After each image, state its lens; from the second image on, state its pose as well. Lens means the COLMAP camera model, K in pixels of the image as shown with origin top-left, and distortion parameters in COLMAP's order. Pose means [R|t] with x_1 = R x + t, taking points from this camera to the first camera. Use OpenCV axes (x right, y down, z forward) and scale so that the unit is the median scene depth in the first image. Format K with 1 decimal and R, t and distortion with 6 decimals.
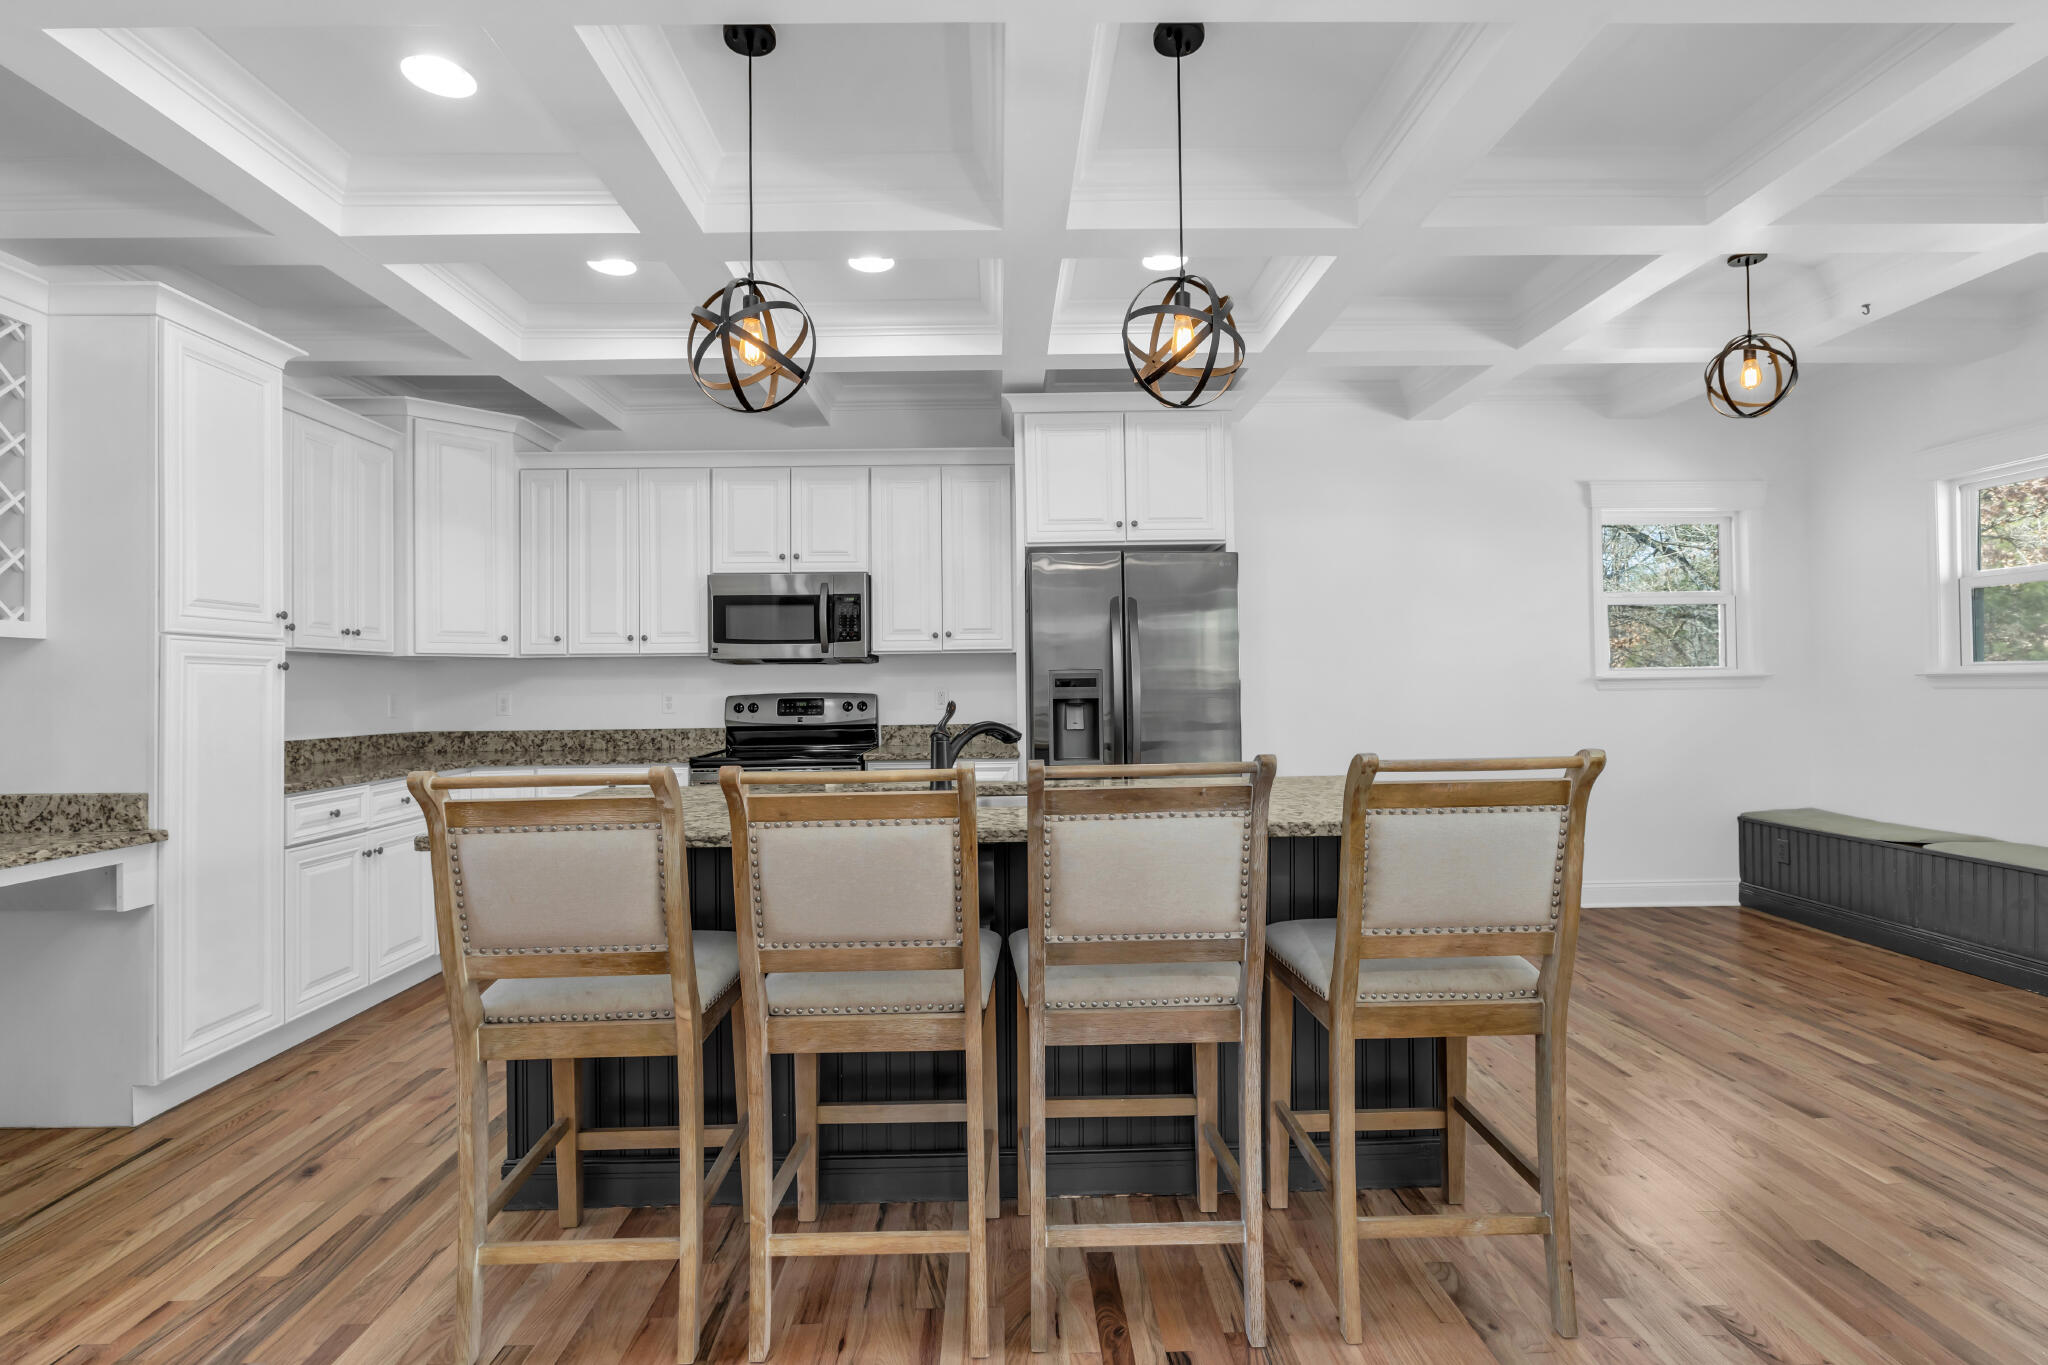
lens RADIAL K [[924.2, 0, 1016.5], [0, 924.2, 693.9], [0, 0, 1]] dist [-0.011655, 0.001518]
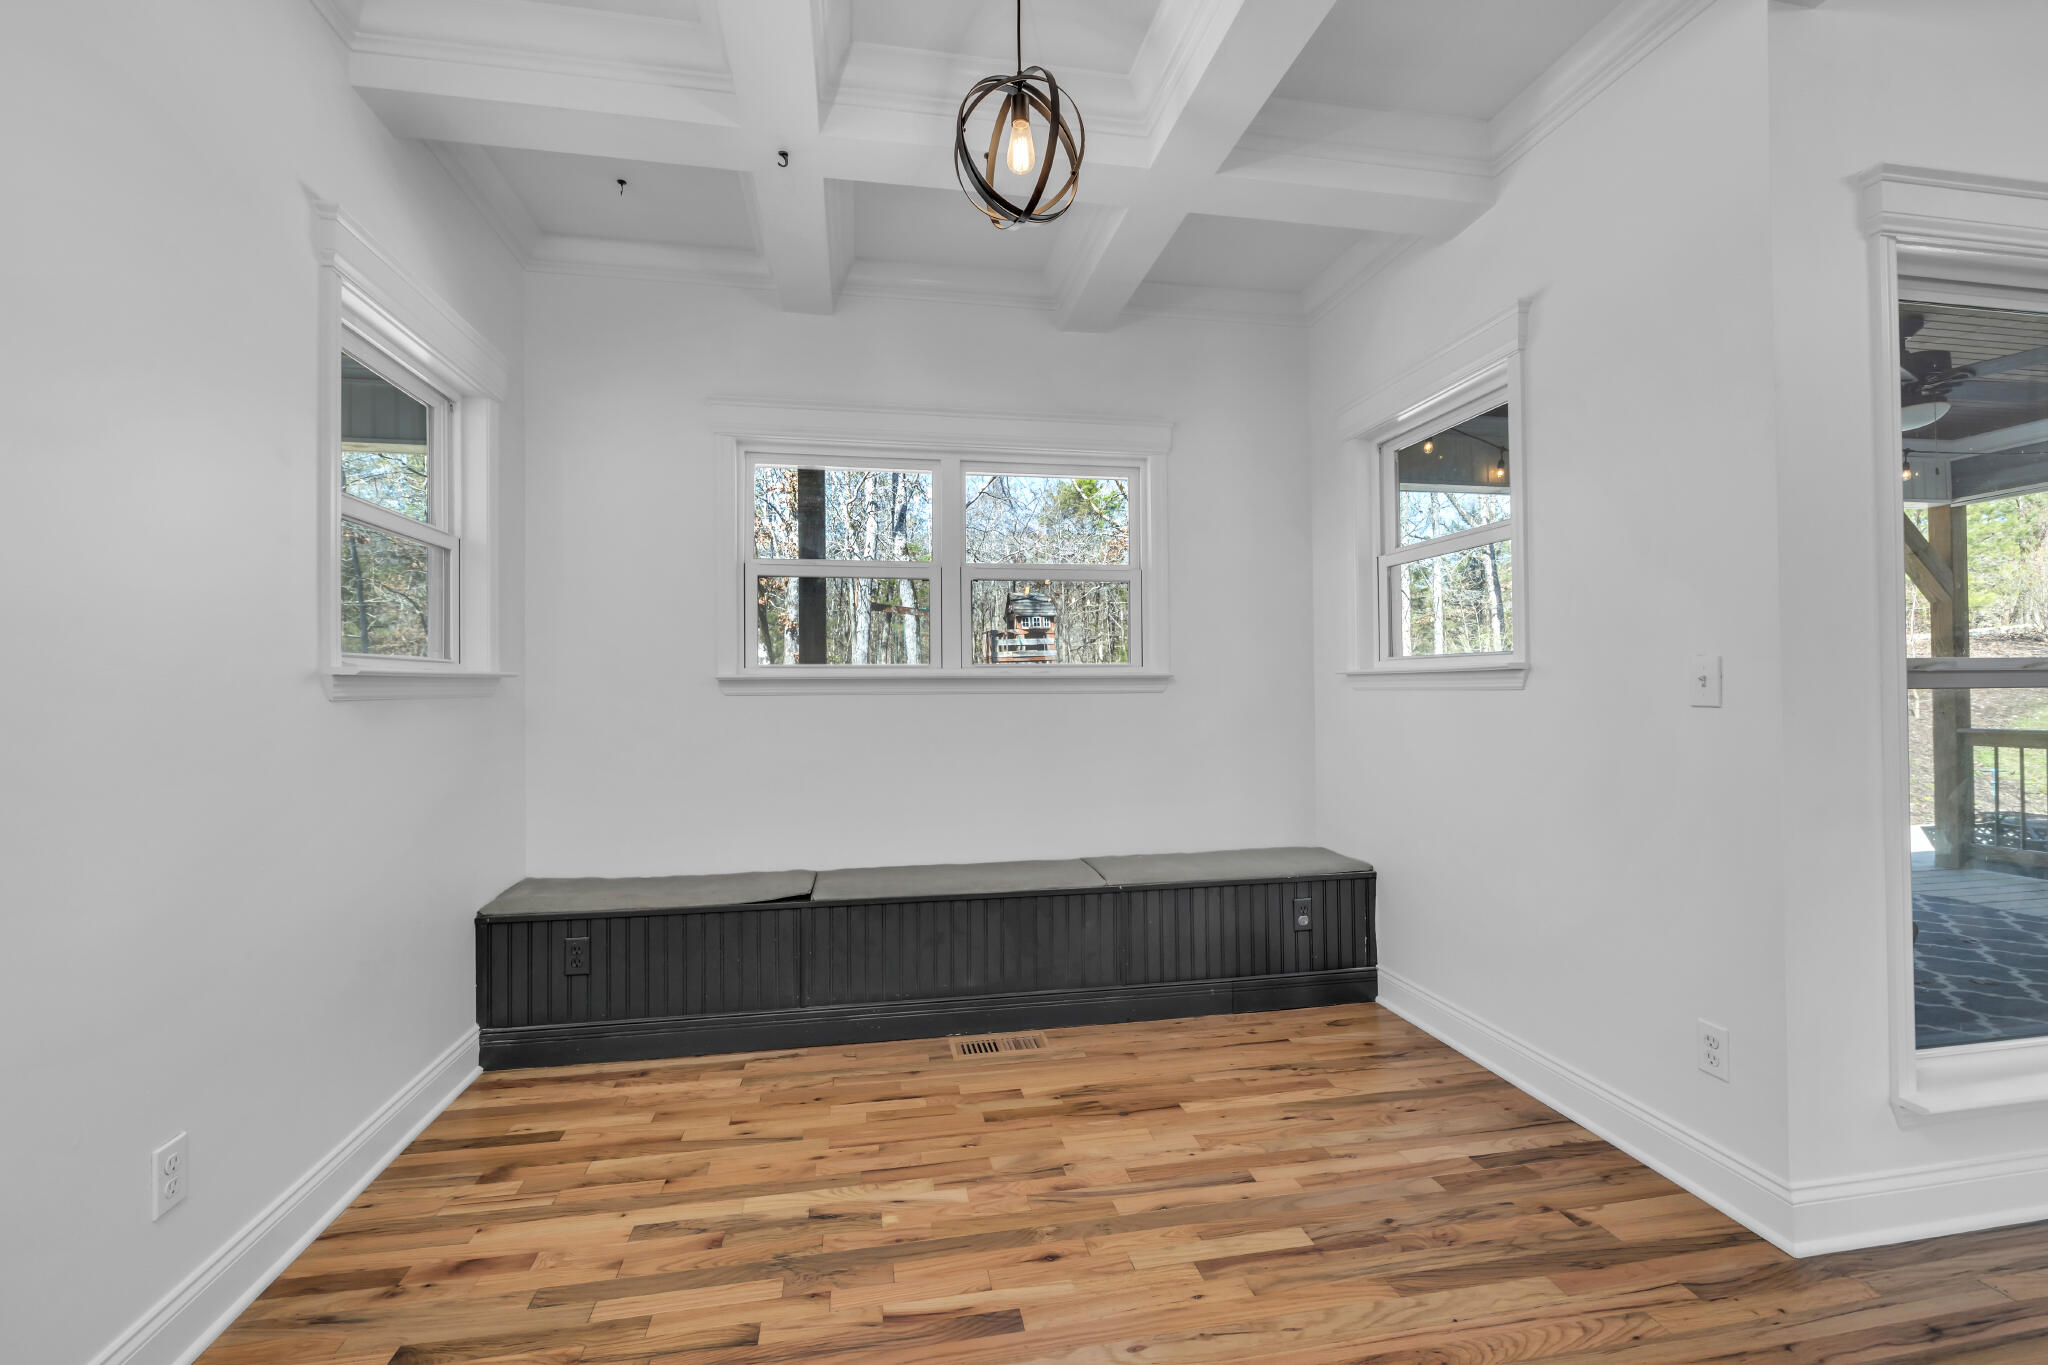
lens RADIAL K [[868.5, 0, 1025.1], [0, 868.5, 677.1], [0, 0, 1]] dist [-0.002459, -0.000070]
pose [[-0.171266, 0.017739, 0.985065, 0.255001], [0.017168, 0.999740, -0.015018, -0.006695], [-0.985075, 0.014339, -0.171525, 1.032834]]
